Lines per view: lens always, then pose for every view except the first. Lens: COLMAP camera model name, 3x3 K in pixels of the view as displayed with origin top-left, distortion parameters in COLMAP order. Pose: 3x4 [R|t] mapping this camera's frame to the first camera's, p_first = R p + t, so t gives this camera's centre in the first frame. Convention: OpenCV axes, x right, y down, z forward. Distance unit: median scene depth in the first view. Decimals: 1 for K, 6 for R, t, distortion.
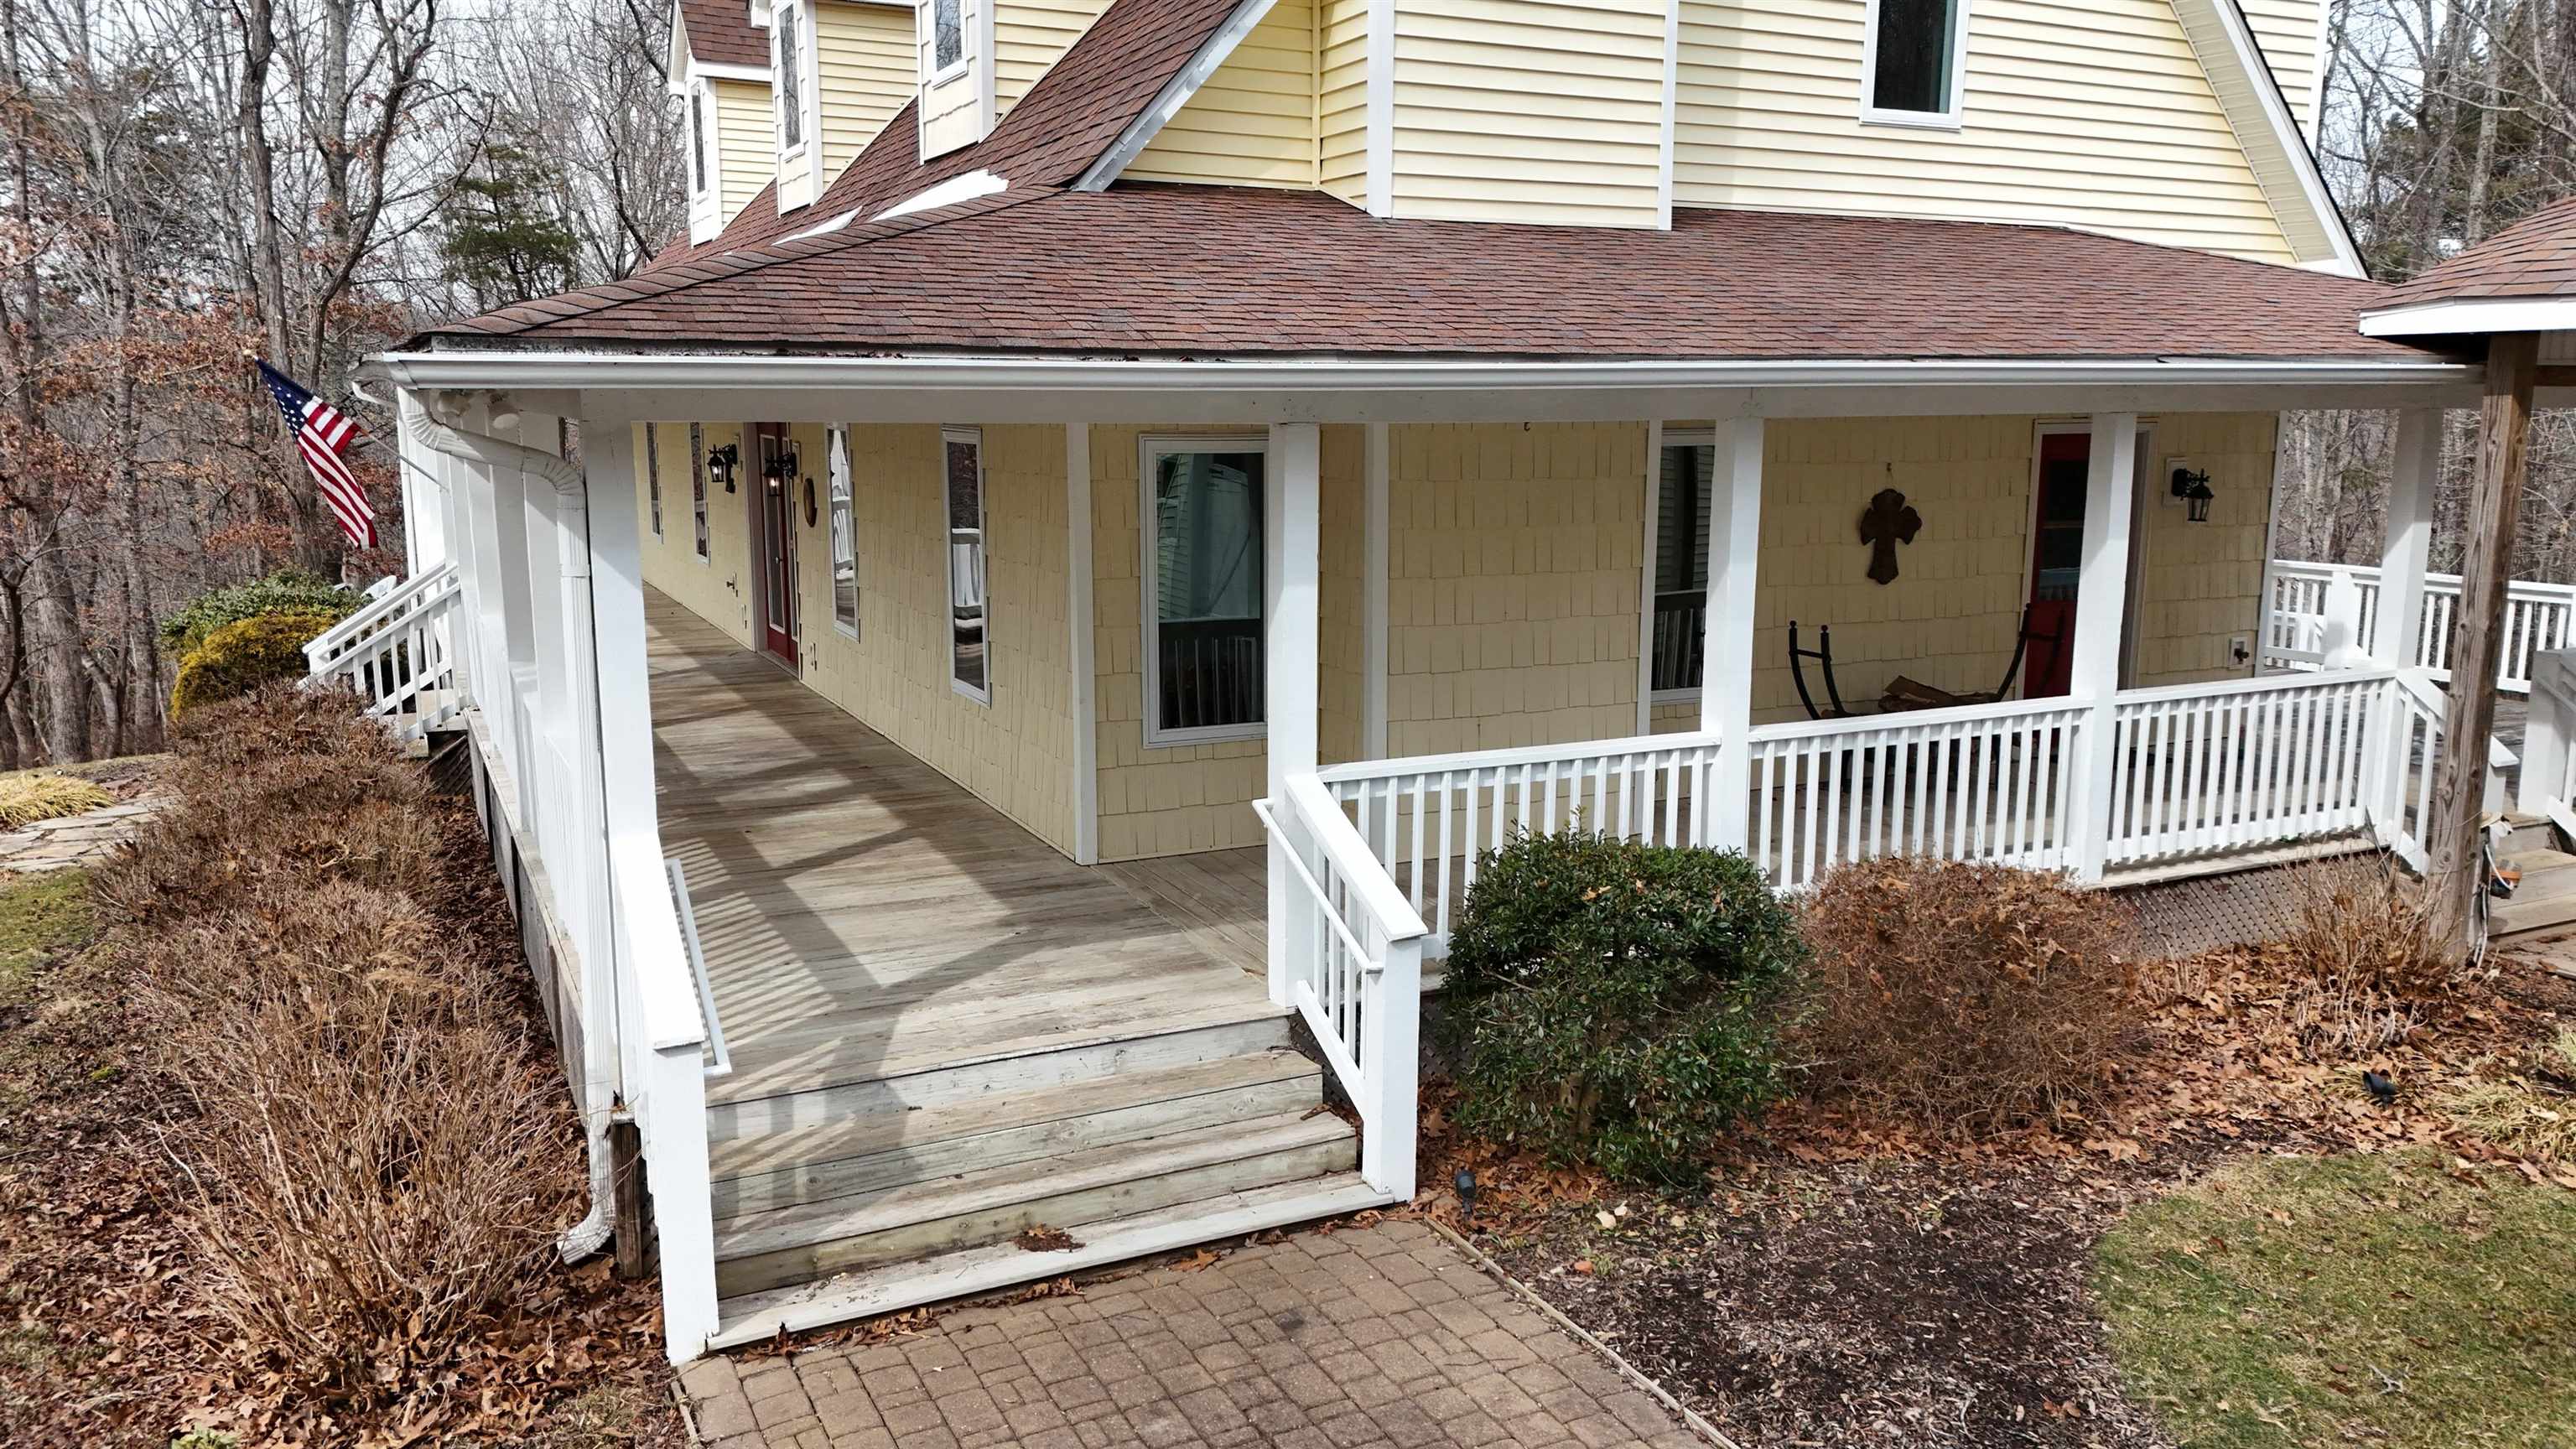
lens RADIAL K [[1908.8, 0, 1306.6], [0, 1908.8, 727.6], [0, 0, 1]] dist [0.095647, -0.095399]
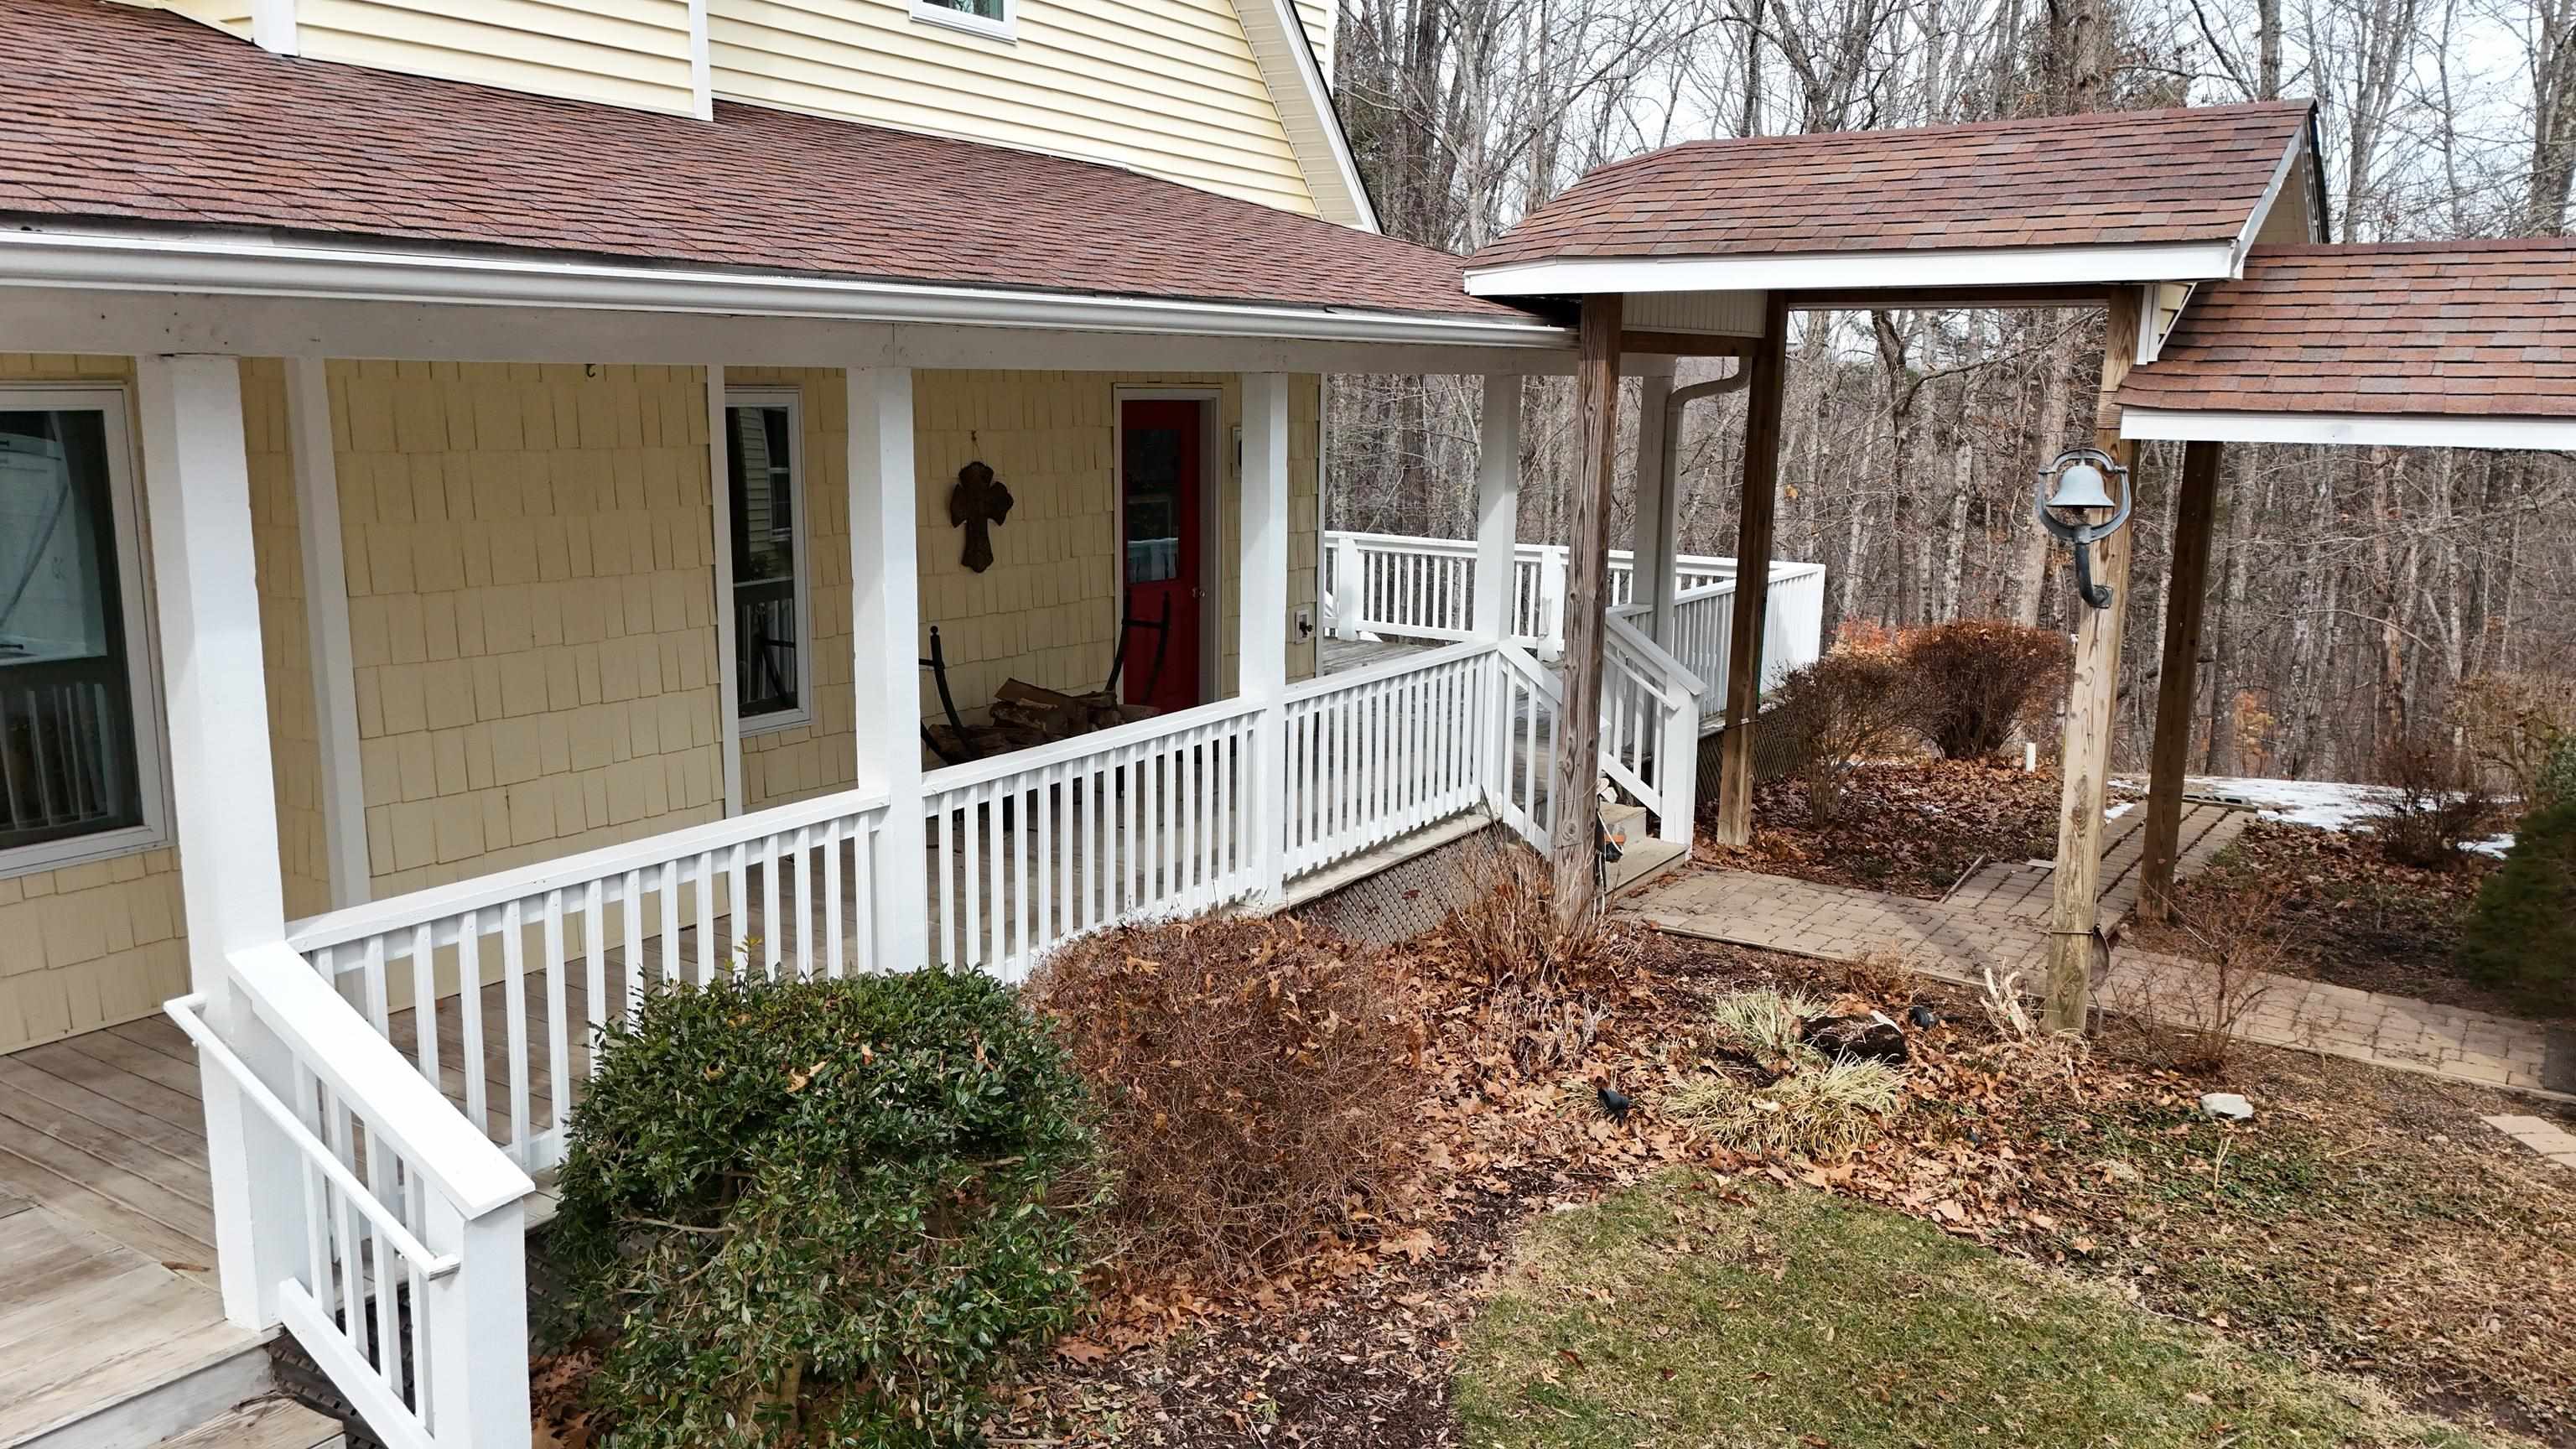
lens RADIAL K [[1908.8, 0, 1306.6], [0, 1908.8, 727.6], [0, 0, 1]] dist [0.095647, -0.095399]
pose [[0.856245, -0.085809, 0.509393, -0.024992], [0.078639, 0.996266, 0.035639, -0.037801], [-0.510549, 0.009542, 0.859796, 0.293866]]
